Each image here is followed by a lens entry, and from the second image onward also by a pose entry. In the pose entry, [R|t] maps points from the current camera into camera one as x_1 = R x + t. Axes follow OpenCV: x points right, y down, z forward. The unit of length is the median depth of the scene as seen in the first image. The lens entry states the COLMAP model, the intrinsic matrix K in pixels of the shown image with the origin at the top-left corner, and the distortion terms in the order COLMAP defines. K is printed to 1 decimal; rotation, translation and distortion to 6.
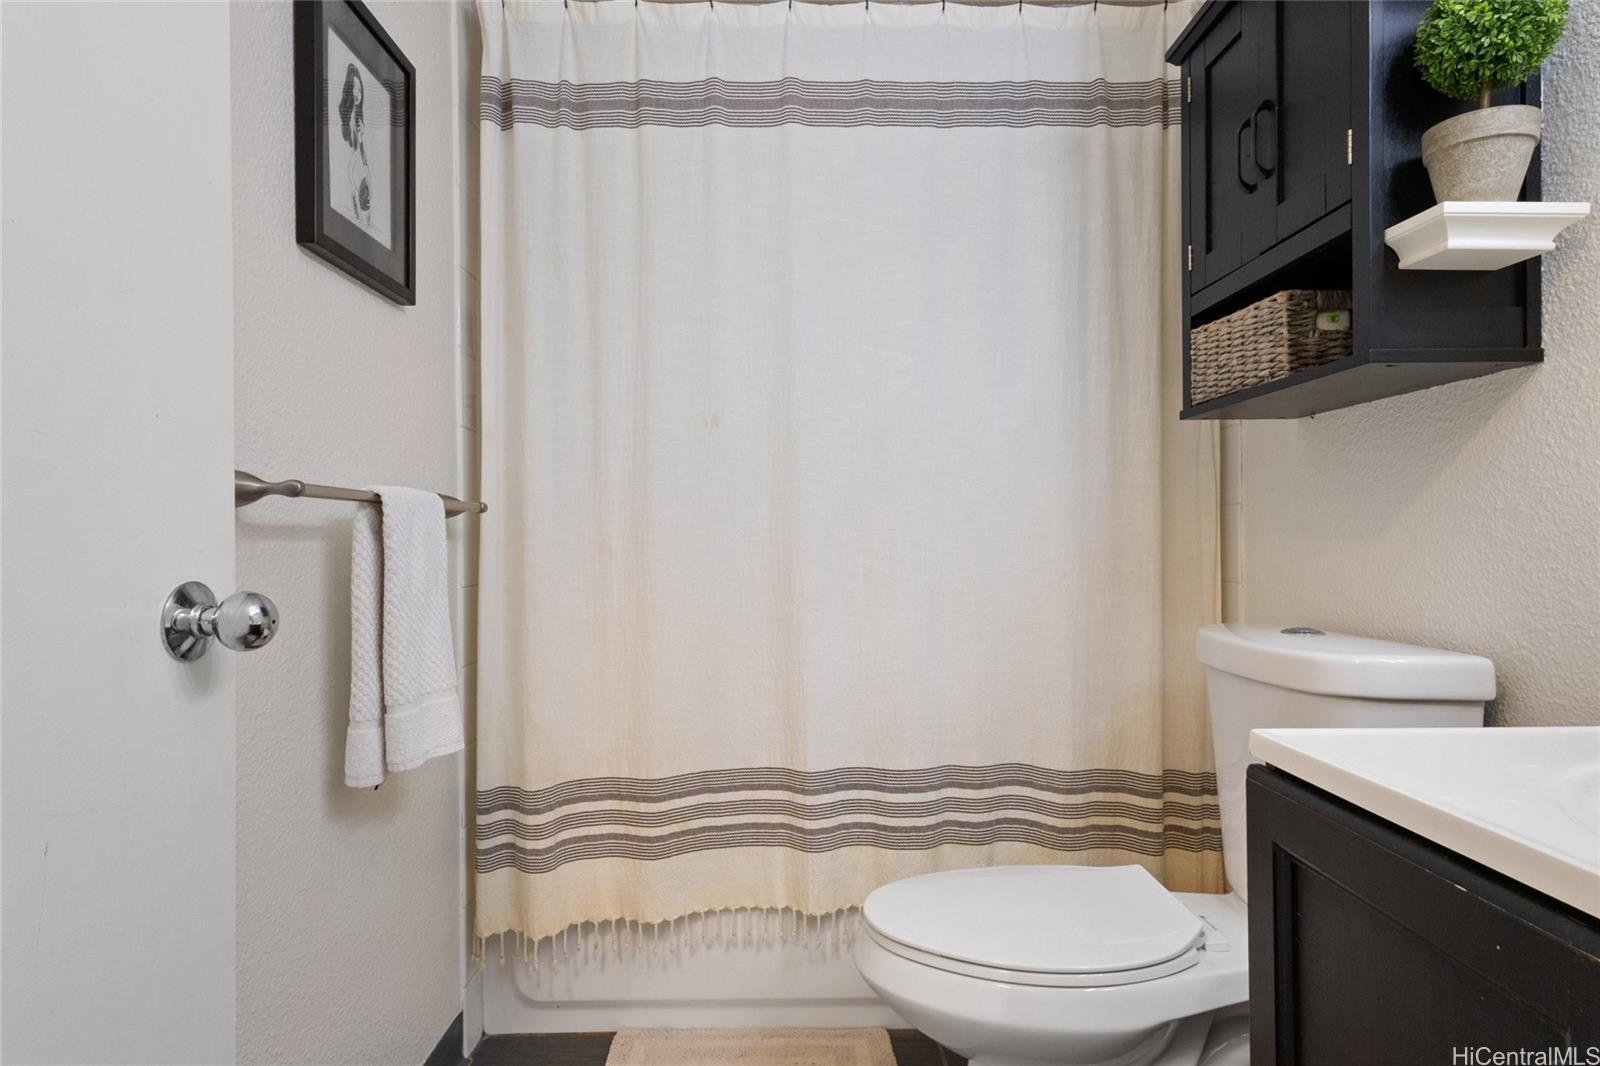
lens RADIAL K [[886.9, 0, 786.8], [0, 886.9, 538.6], [0, 0, 1]] dist [0.001471, 0.004009]
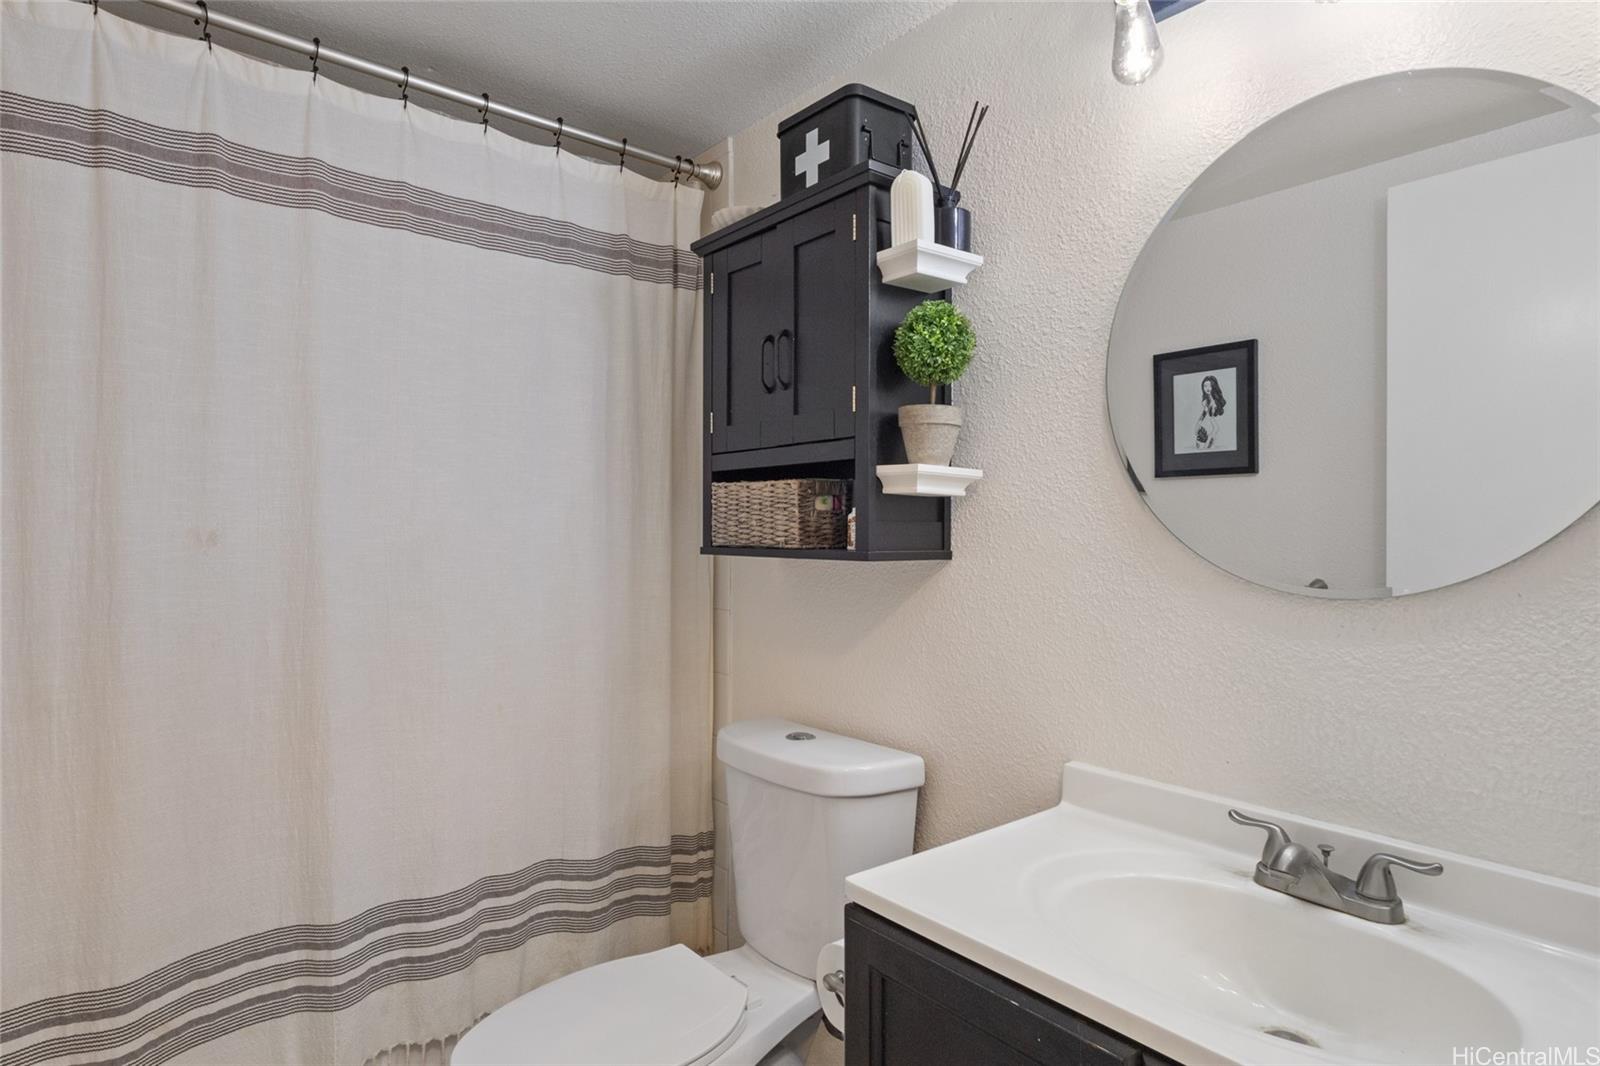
lens RADIAL K [[886.9, 0, 786.8], [0, 886.9, 538.6], [0, 0, 1]] dist [0.001471, 0.004009]
pose [[0.782404, -0.001465, 0.622769, -0.183461], [-0.004930, 0.999951, 0.008546, -0.146363], [-0.622751, -0.009757, 0.782359, -0.002634]]
